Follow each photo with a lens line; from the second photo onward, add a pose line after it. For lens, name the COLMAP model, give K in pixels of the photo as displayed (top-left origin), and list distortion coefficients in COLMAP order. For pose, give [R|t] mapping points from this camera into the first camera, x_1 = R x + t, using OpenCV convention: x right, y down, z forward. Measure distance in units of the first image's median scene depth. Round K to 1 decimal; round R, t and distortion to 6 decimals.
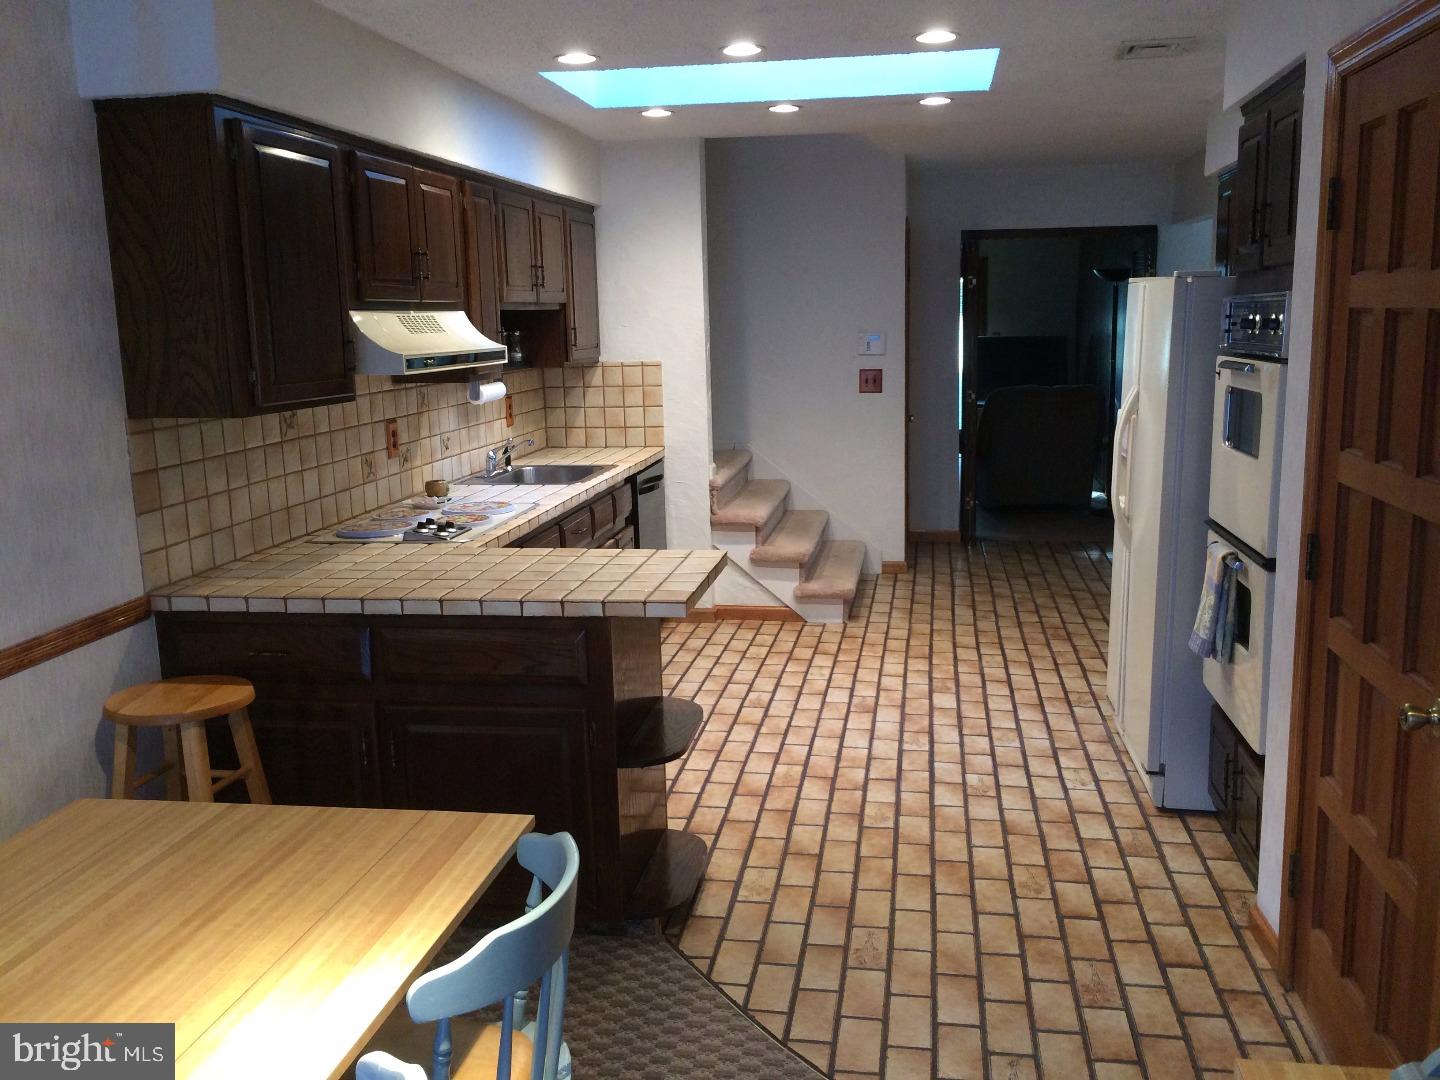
lens RADIAL K [[1219.0, 0, 728.5], [0, 1219.0, 534.6], [0, 0, 1]] dist [0.078728, -0.117925]
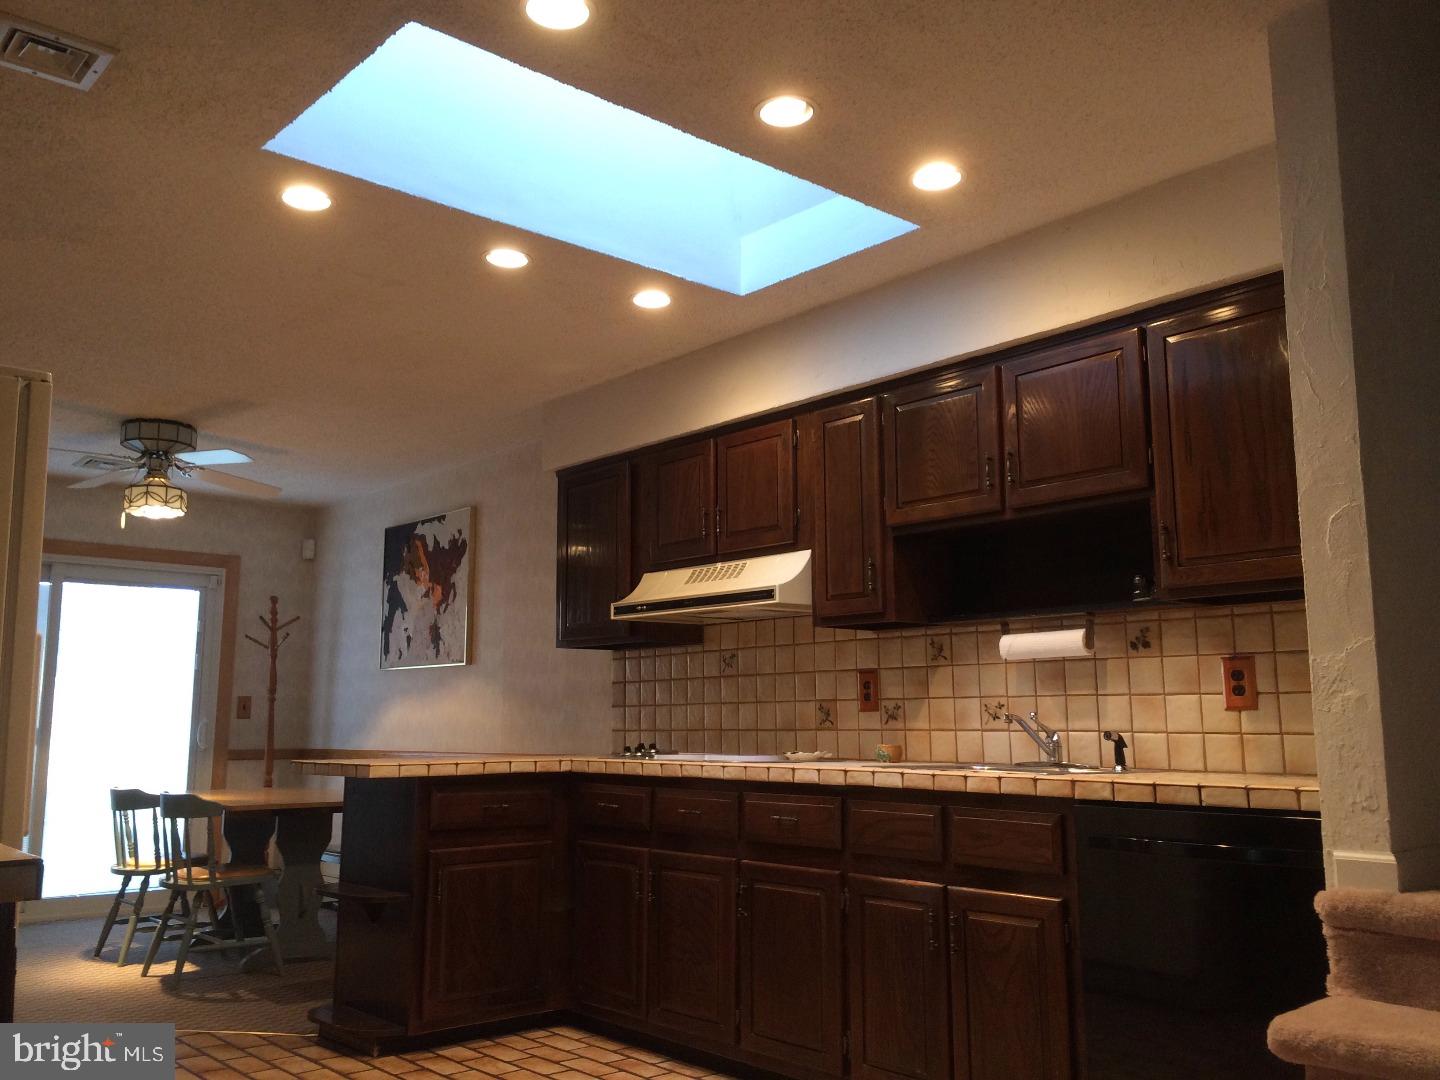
lens RADIAL K [[1219.0, 0, 728.5], [0, 1219.0, 534.6], [0, 0, 1]] dist [0.078728, -0.117925]
pose [[-0.627899, -0.092257, -0.772808, 0.514838], [-0.120891, 0.992459, -0.020256, -0.162850], [0.768849, 0.080706, -0.634317, 1.485537]]
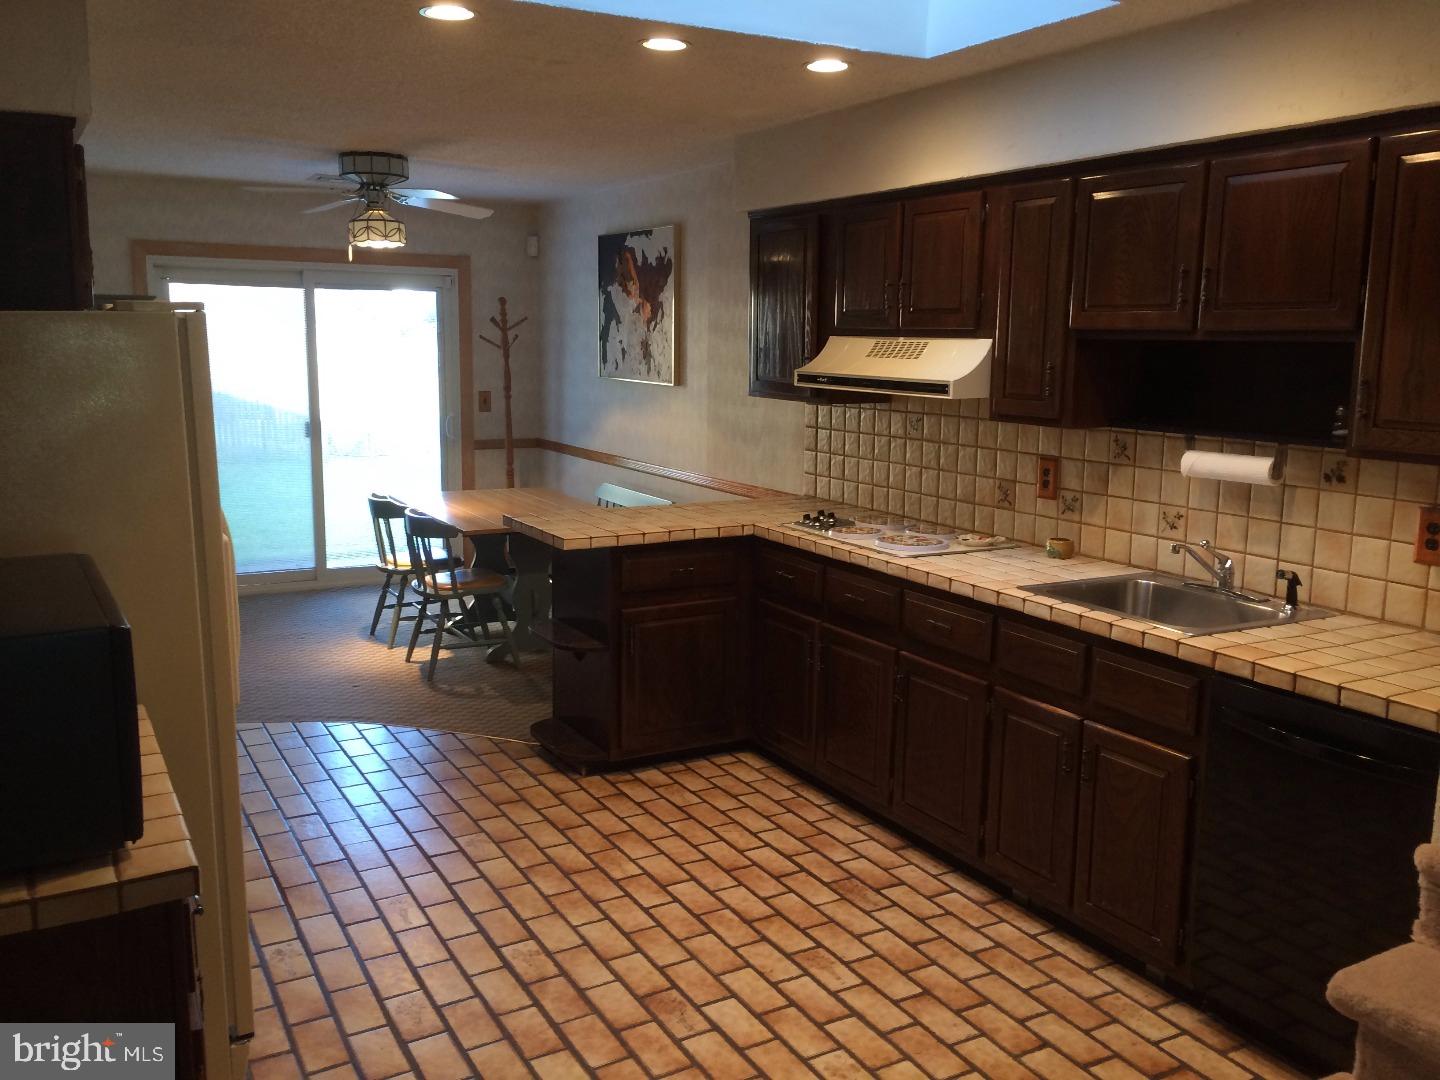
lens RADIAL K [[1219.0, 0, 728.5], [0, 1219.0, 534.6], [0, 0, 1]] dist [0.078728, -0.117925]
pose [[-0.774059, 0.118024, -0.622016, 0.476164], [-0.107267, 0.943818, 0.312572, -0.295060], [0.623961, 0.308671, -0.717910, 1.506840]]
